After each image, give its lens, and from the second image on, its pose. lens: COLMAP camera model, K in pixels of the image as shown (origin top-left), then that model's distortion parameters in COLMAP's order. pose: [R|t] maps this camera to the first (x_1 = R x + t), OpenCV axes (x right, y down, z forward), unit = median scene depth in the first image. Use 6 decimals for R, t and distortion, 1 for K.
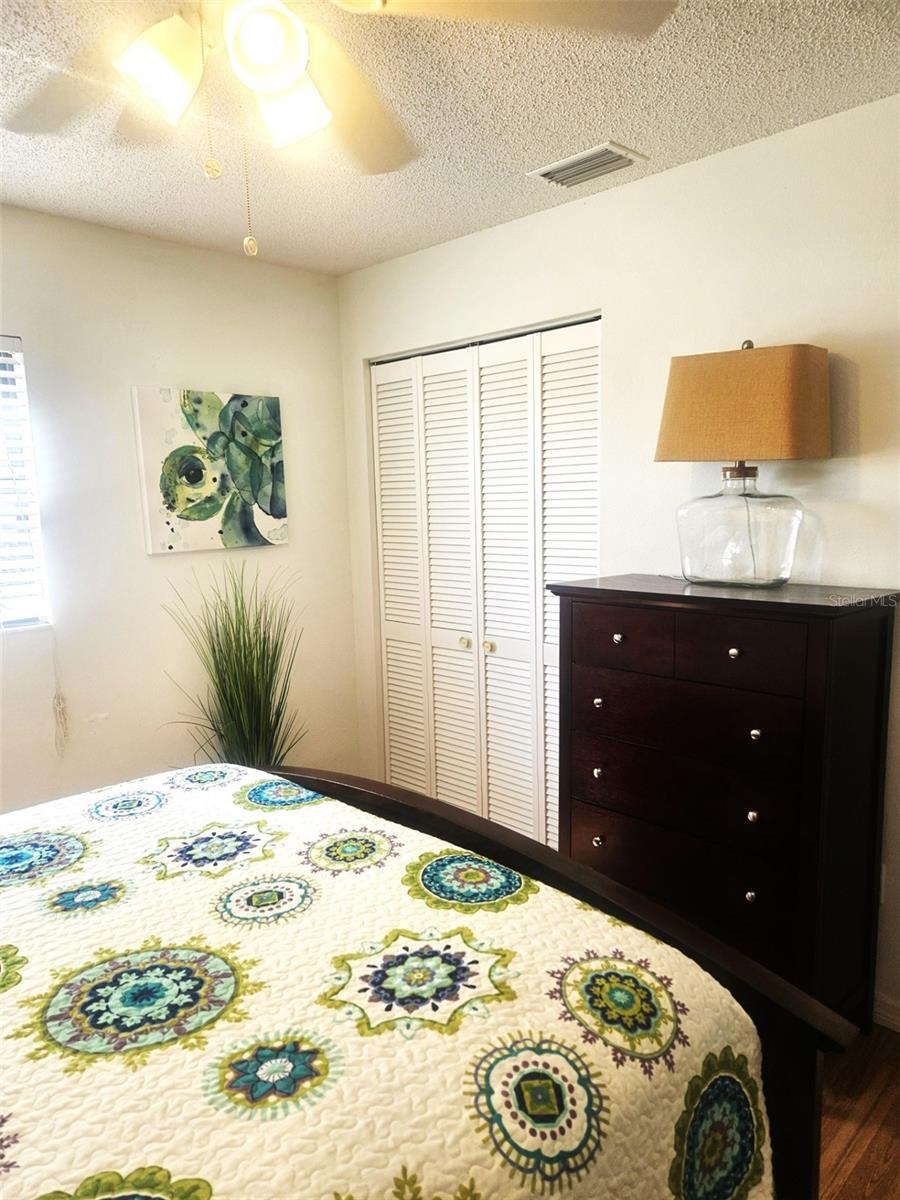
lens RADIAL K [[799.8, 0, 448.5], [0, 799.8, 591.9], [0, 0, 1]] dist [0.074660, -0.066025]
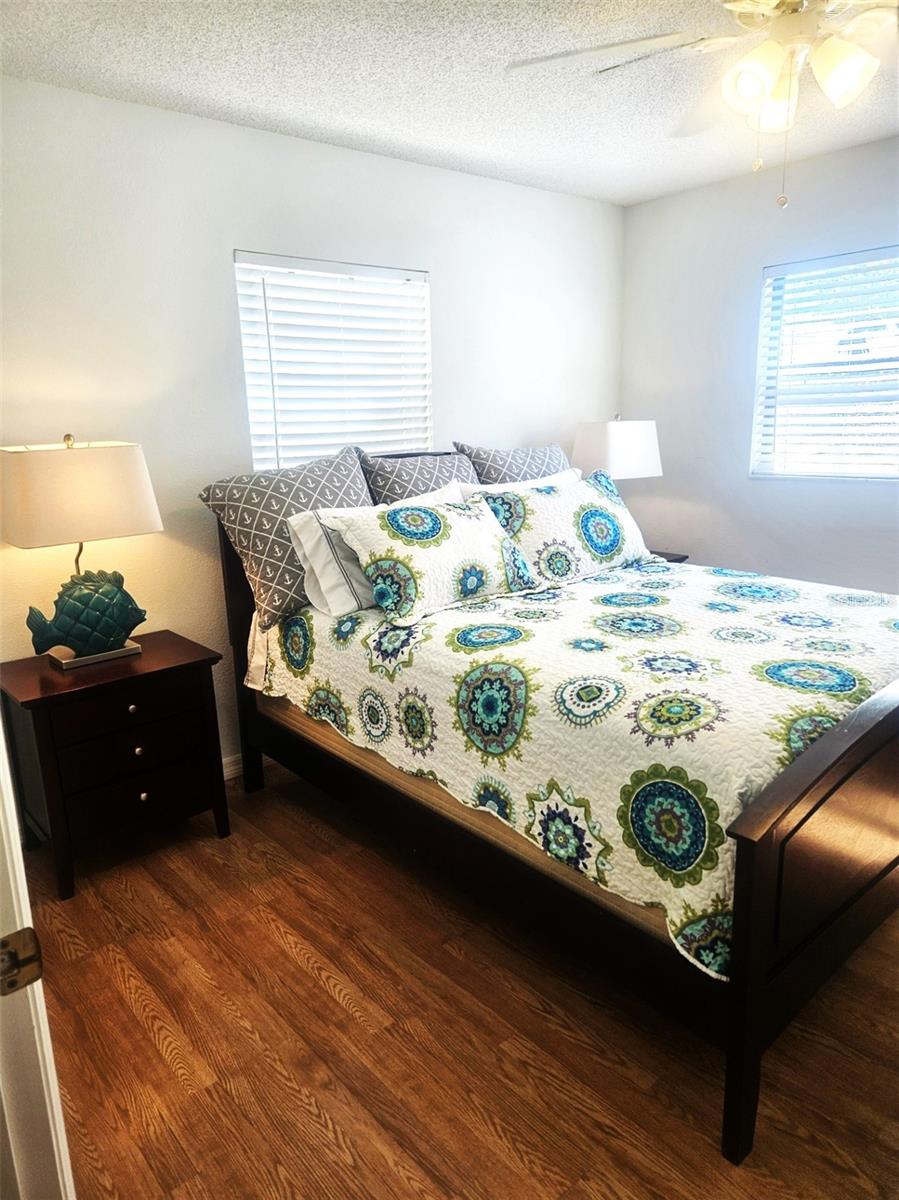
lens RADIAL K [[799.8, 0, 448.0], [0, 799.8, 591.9], [0, 0, 1]] dist [0.074660, -0.066025]
pose [[-0.081106, 0.238608, -0.967723, 1.706108], [-0.079771, 0.966253, 0.244931, -0.056667], [0.993508, 0.097062, -0.059335, 0.654901]]
